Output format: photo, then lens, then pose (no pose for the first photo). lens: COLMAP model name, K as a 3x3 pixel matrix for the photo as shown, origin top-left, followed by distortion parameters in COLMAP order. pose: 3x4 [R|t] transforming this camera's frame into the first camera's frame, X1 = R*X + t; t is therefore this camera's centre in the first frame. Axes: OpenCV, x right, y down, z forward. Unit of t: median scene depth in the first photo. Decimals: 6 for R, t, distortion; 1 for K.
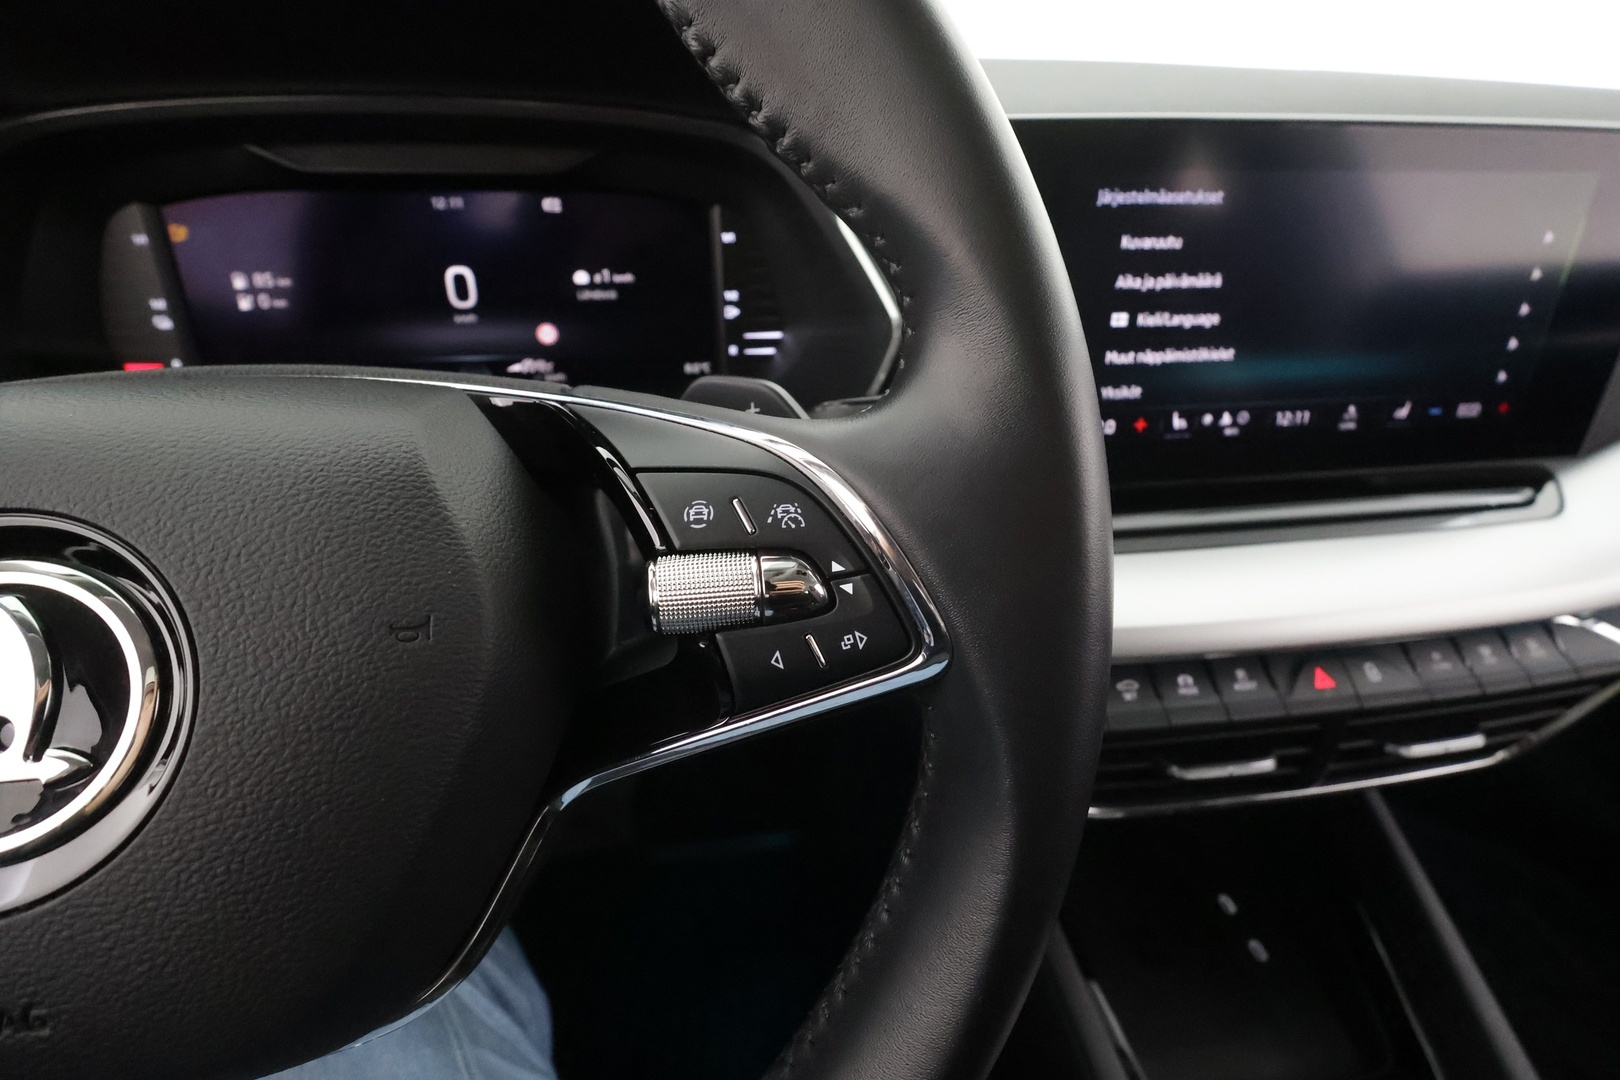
lens RADIAL K [[748.5, 0, 812.4], [0, 748.5, 544.3], [0, 0, 1]] dist [0.001416, 0.000089]
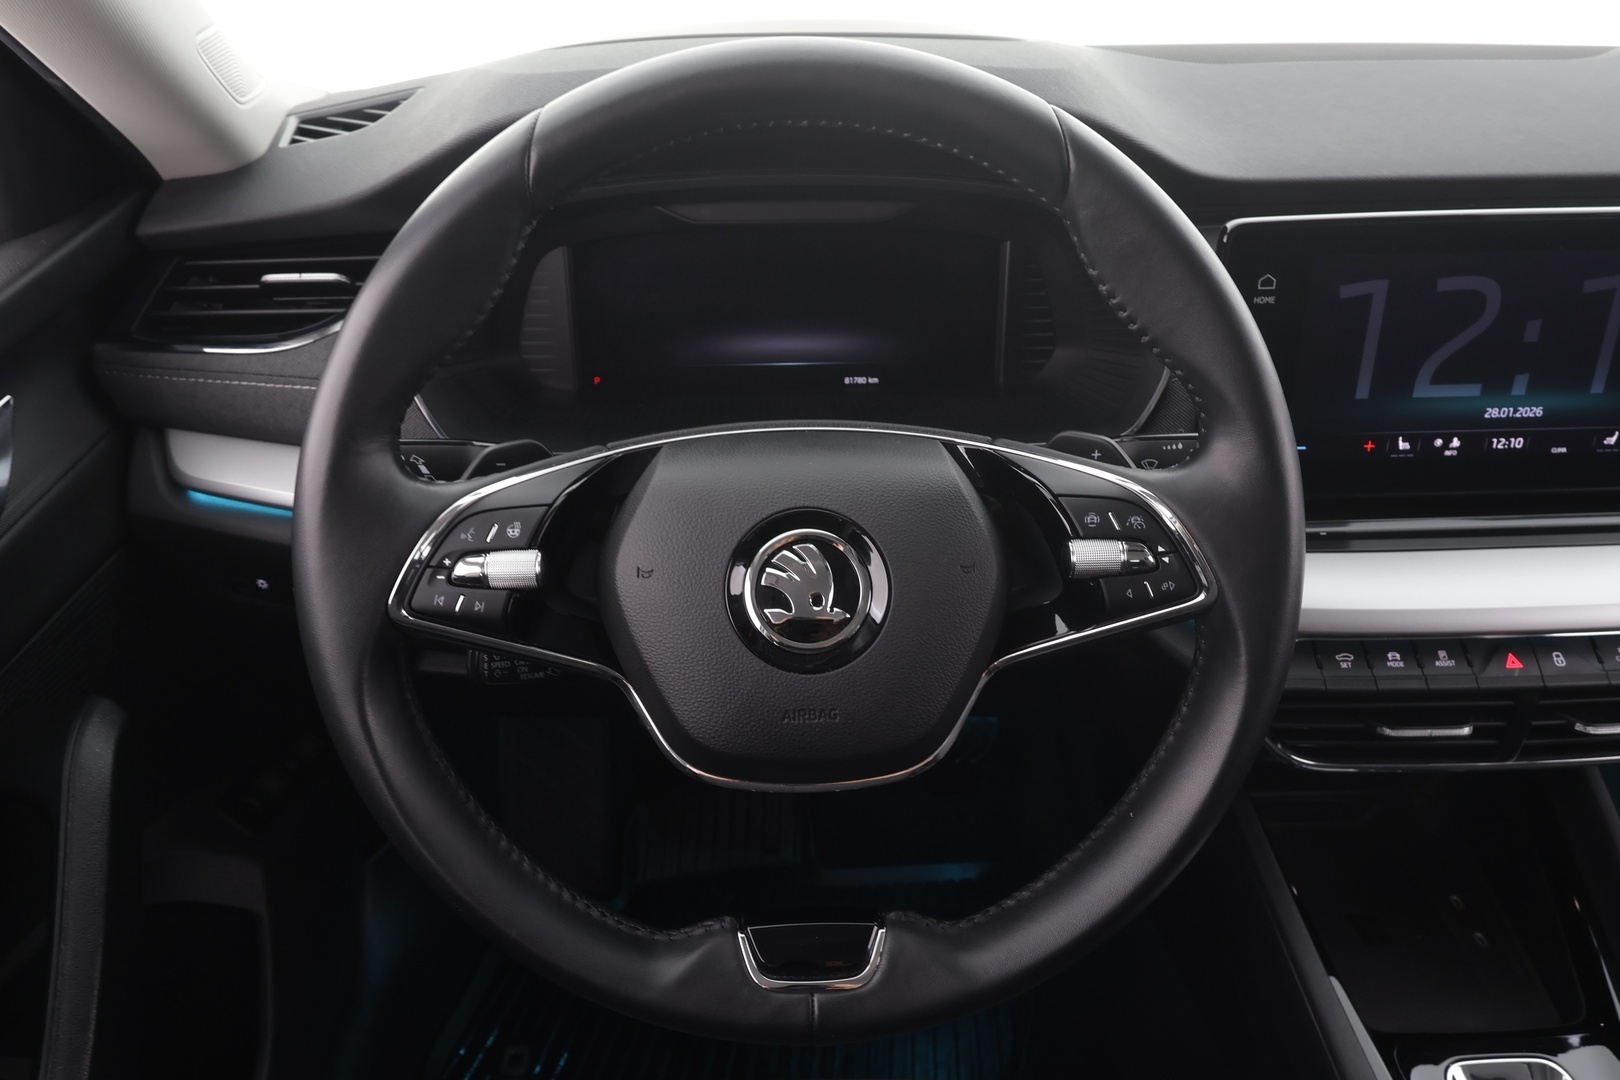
lens RADIAL K [[1179.6, 0, 810.0], [0, 1179.6, 540.0], [0, 0, 1]] dist [0.012787, -0.004336]
pose [[0.993678, 0.044562, -0.103047, -0.534447], [-0.042708, 0.998885, 0.020133, -0.015602], [0.103829, -0.015605, 0.994473, -2.077291]]
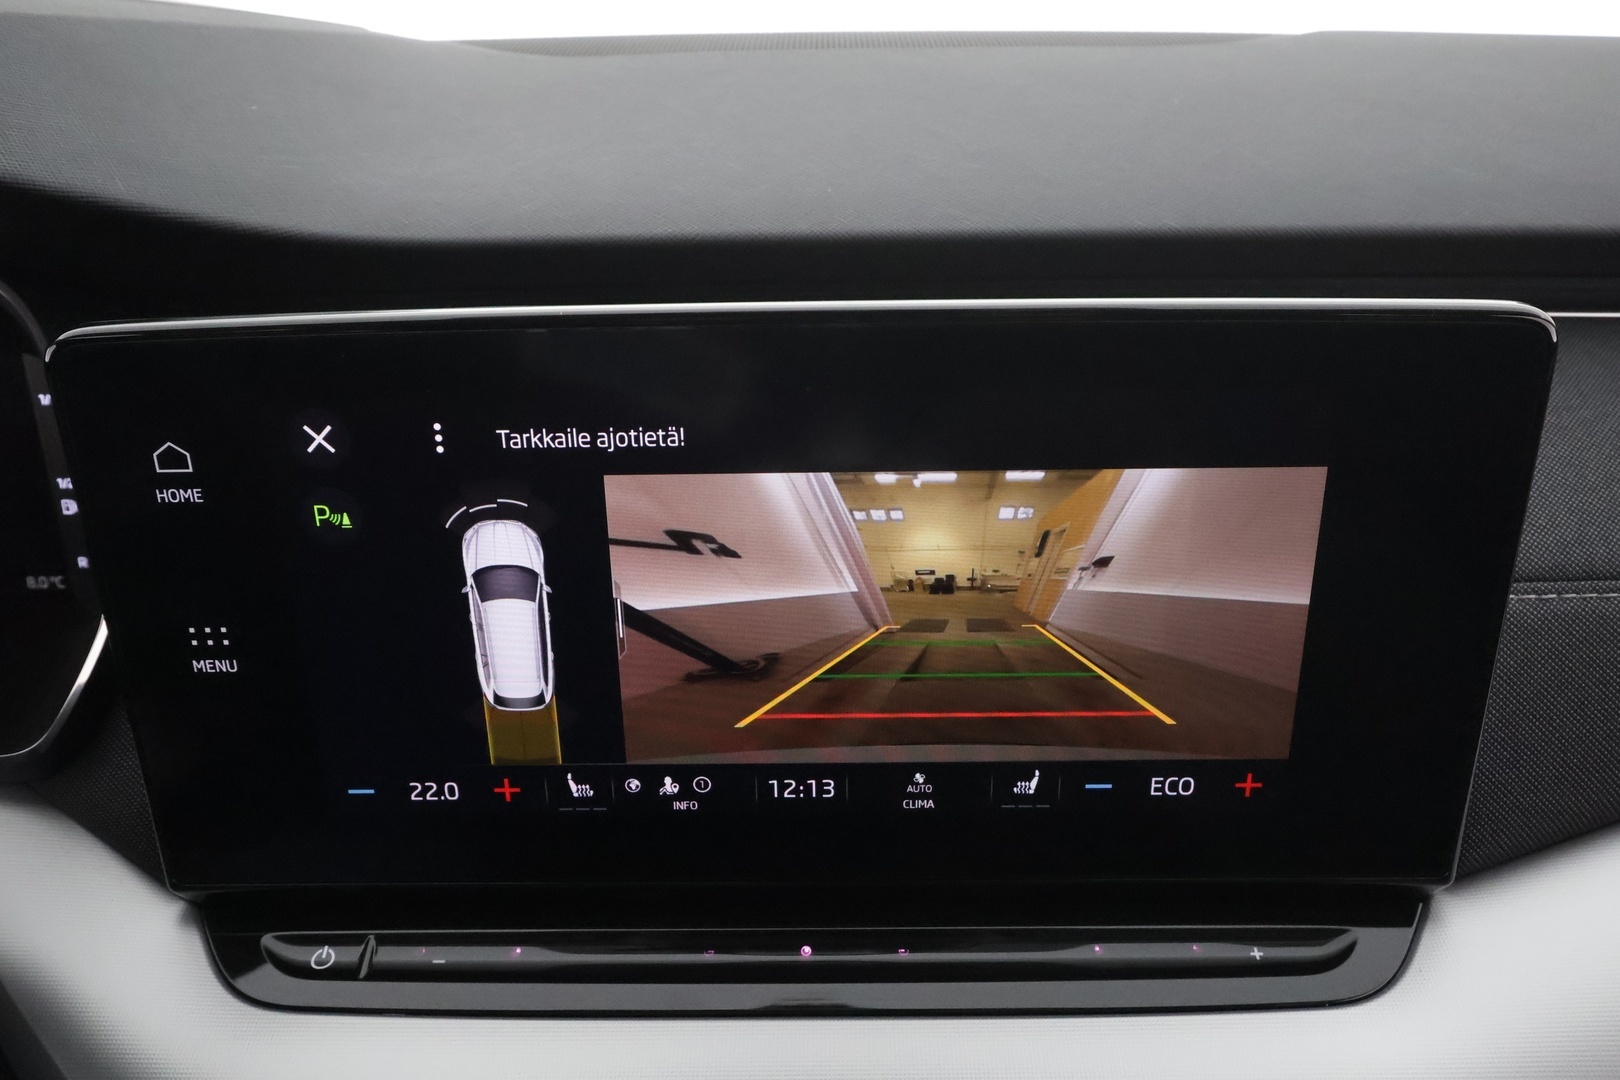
lens RADIAL K [[1213.5, 0, 837.3], [0, 1213.5, 533.0], [0, 0, 1]] dist [-0.057004, 0.000504]
pose [[0.985844, 0.050942, -0.159736, 1.719962], [-0.059585, 0.996980, -0.049796, -0.675978], [0.156717, 0.058609, 0.985903, 0.227430]]
